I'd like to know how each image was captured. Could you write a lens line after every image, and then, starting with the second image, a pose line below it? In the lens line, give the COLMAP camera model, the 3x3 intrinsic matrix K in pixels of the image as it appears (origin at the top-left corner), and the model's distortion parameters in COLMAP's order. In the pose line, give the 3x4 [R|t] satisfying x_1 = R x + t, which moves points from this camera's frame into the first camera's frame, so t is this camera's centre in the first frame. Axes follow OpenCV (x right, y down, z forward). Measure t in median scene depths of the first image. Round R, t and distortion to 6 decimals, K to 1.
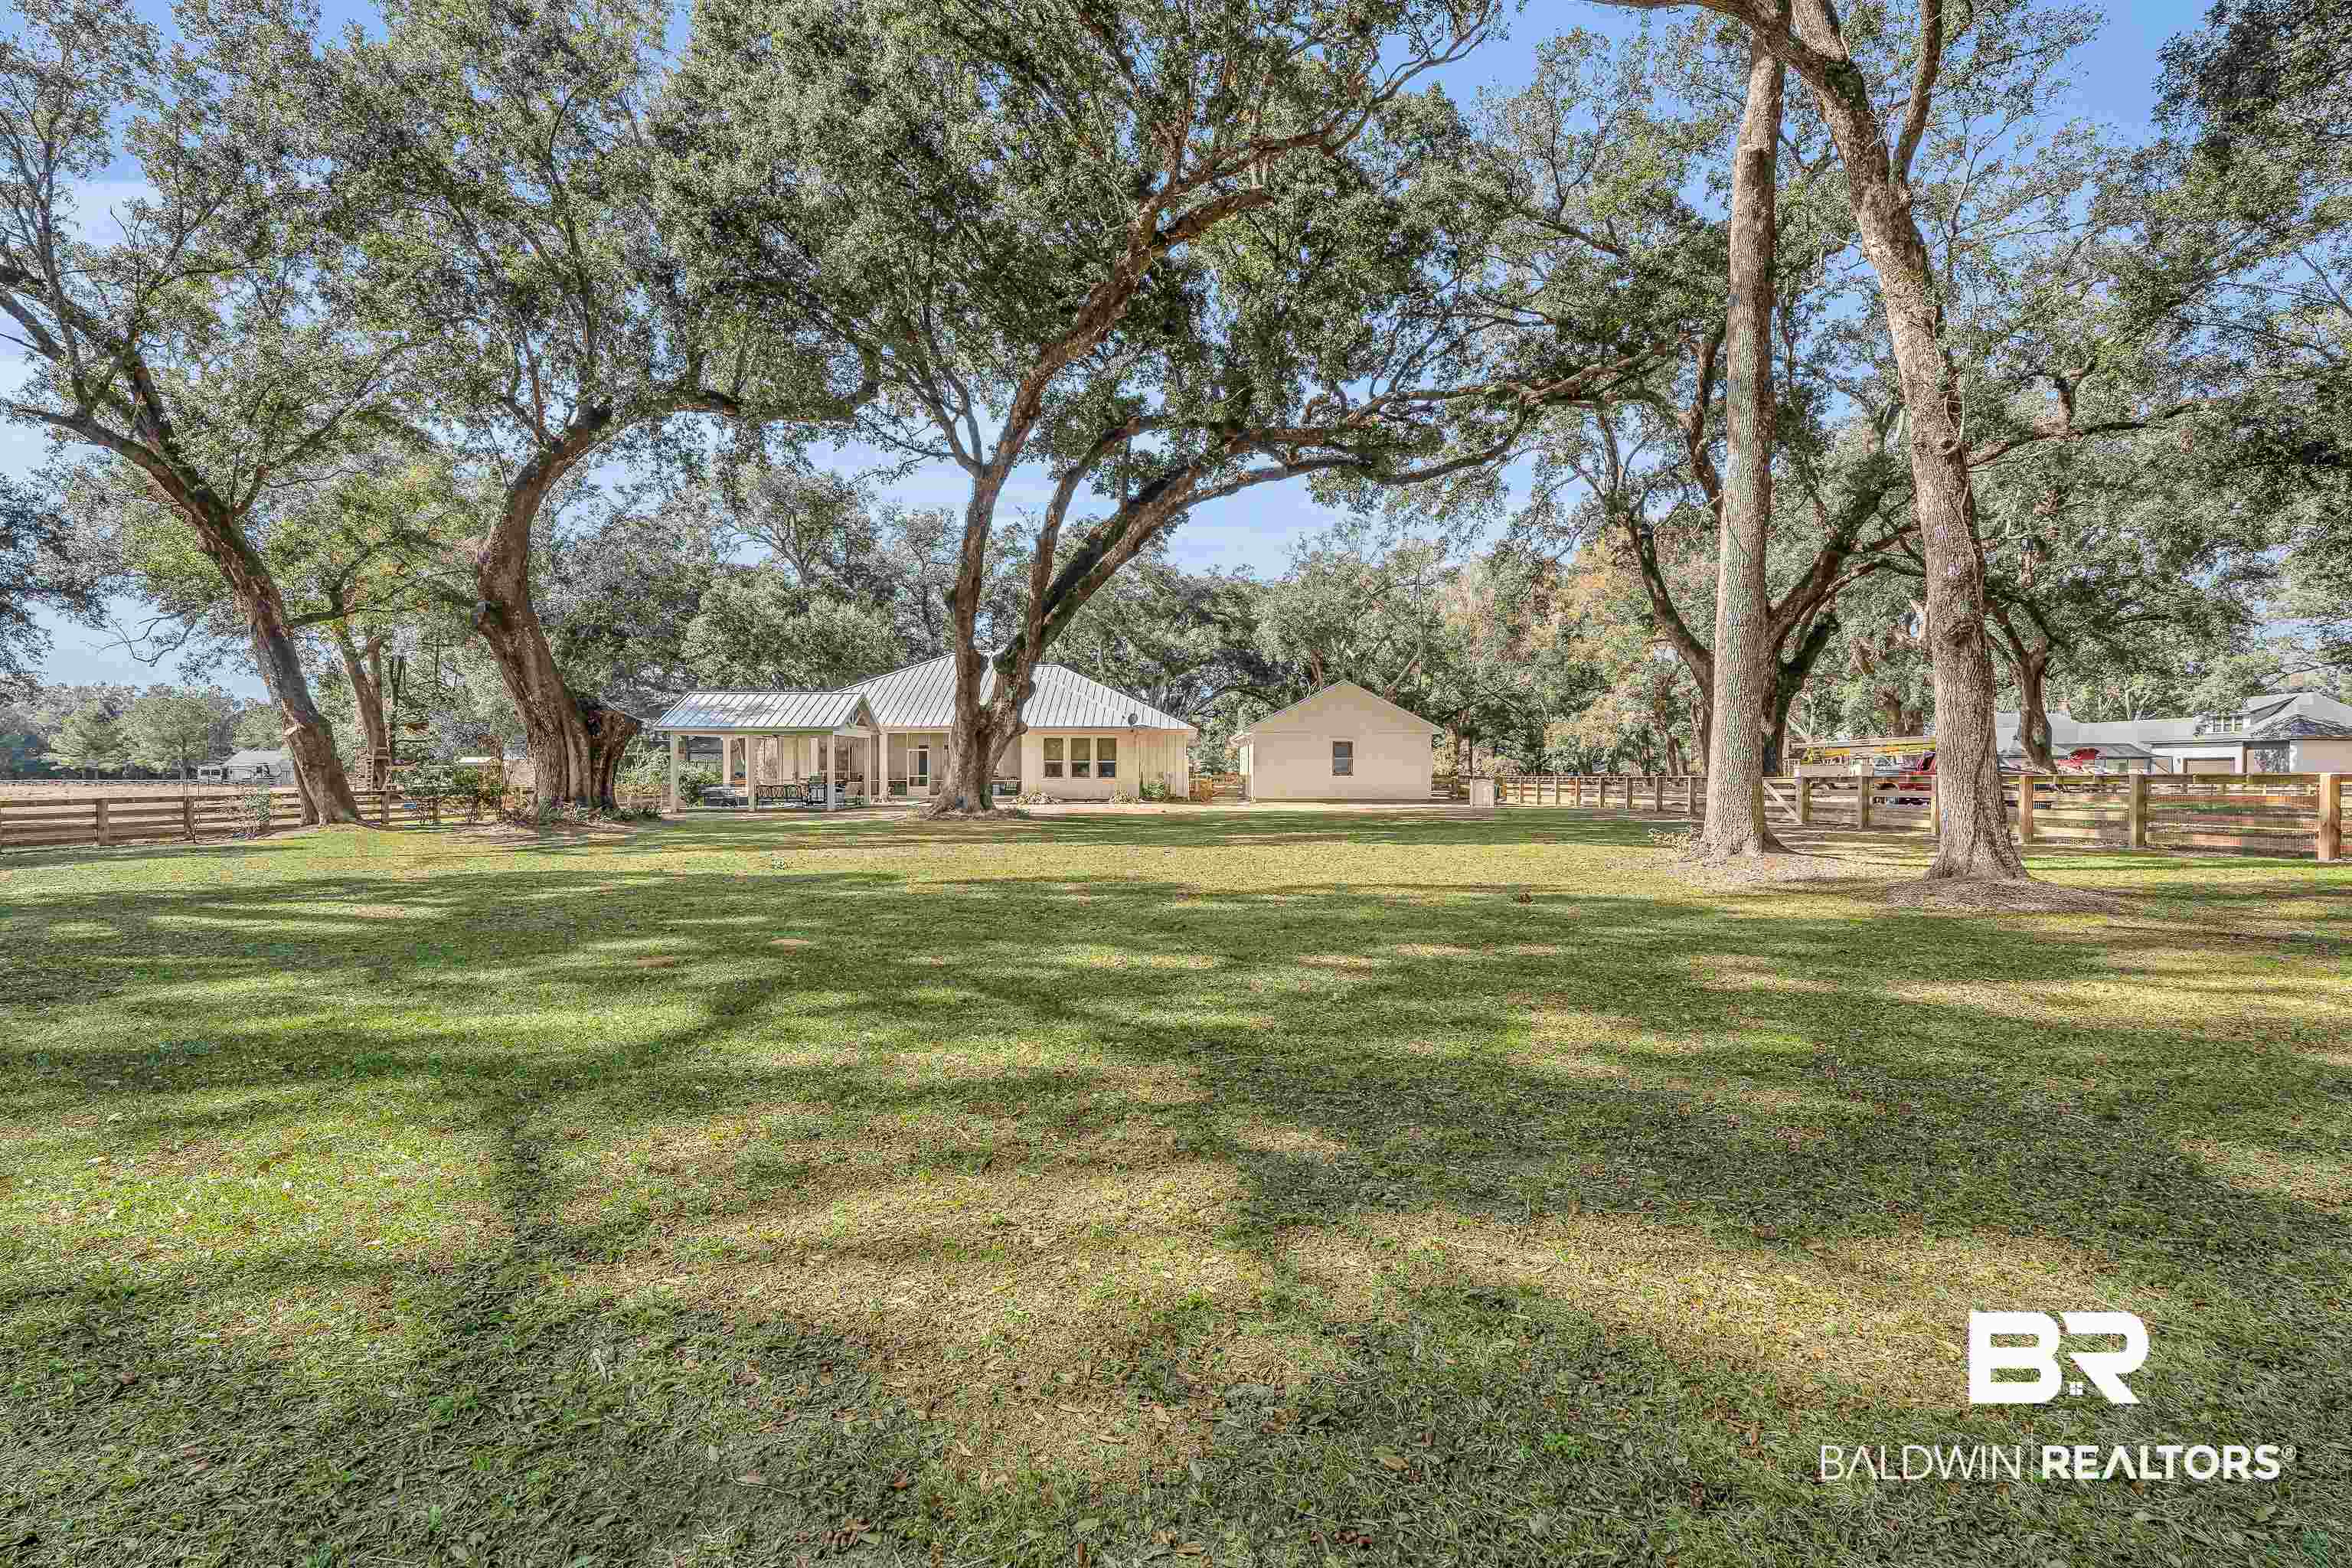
lens RADIAL K [[1064.6, 0, 1171.4], [0, 1064.6, 754.5], [0, 0, 1]] dist [0.000017, -0.000027]
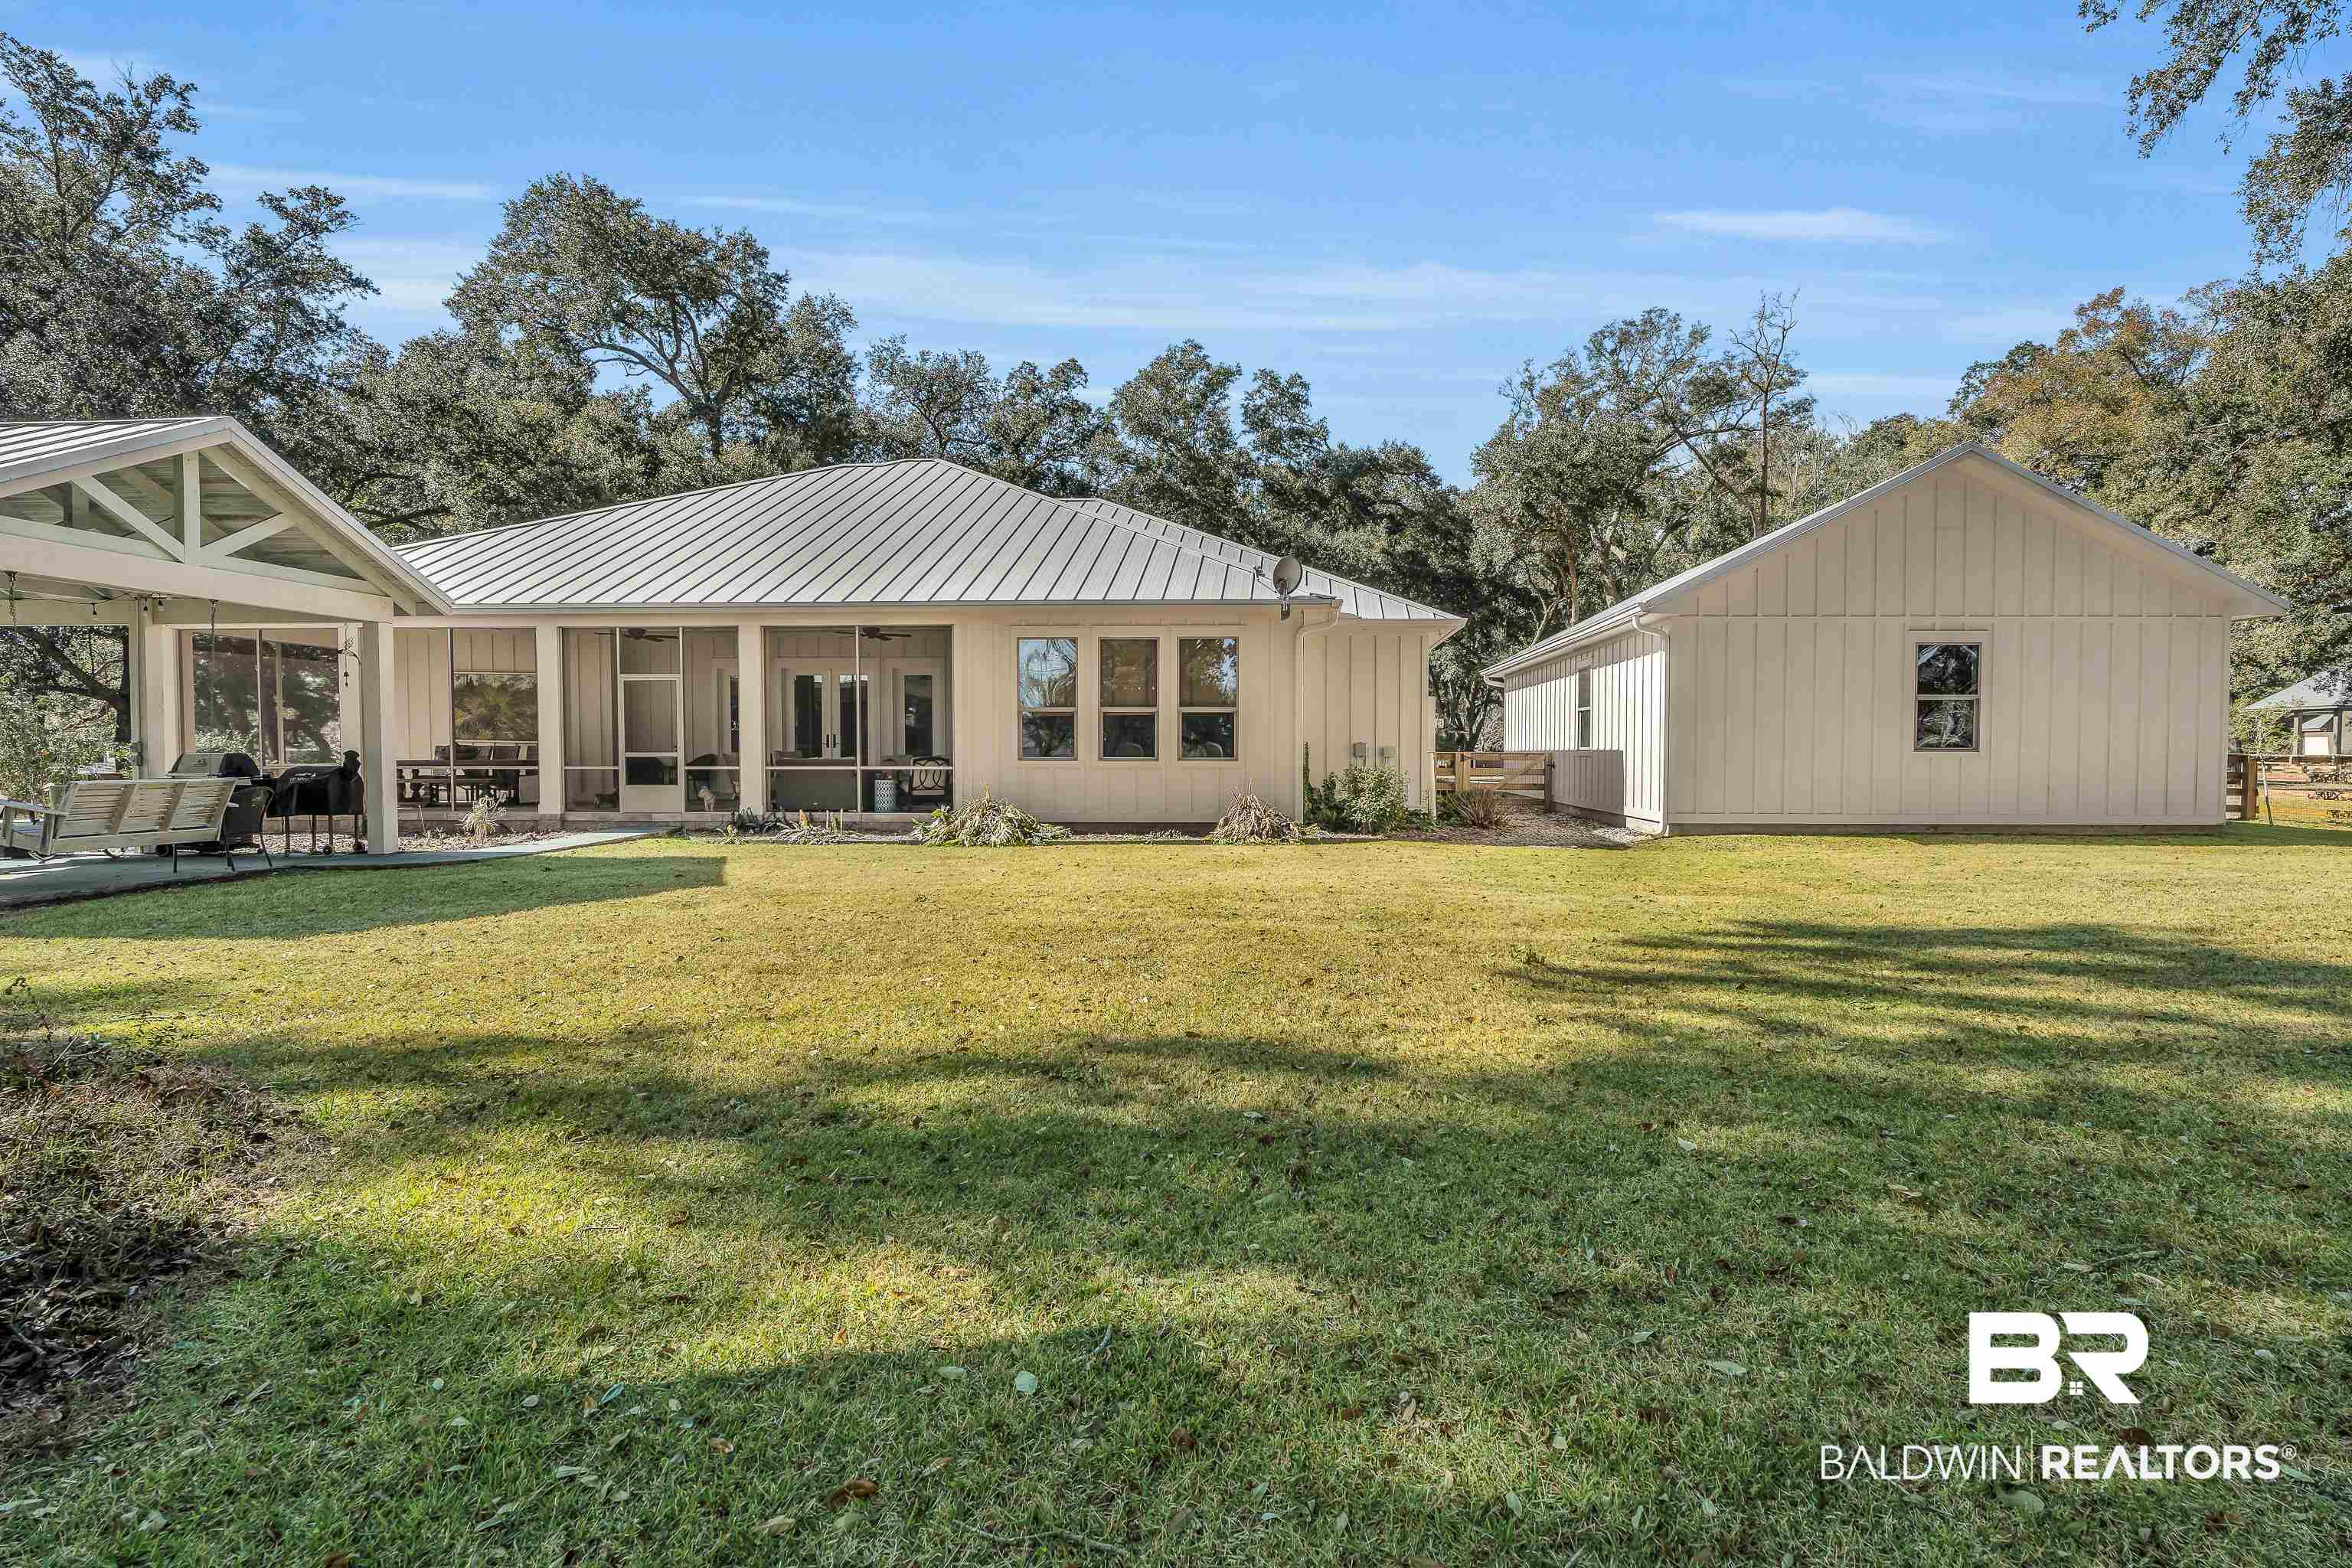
lens RADIAL K [[1064.6, 0, 1171.4], [0, 1064.6, 754.5], [0, 0, 1]] dist [0.000017, -0.000027]
pose [[0.994631, -0.001075, -0.103483, -0.037606], [0.003254, 0.999776, 0.020894, 0.013149], [0.103438, -0.021118, 0.994412, 0.663039]]
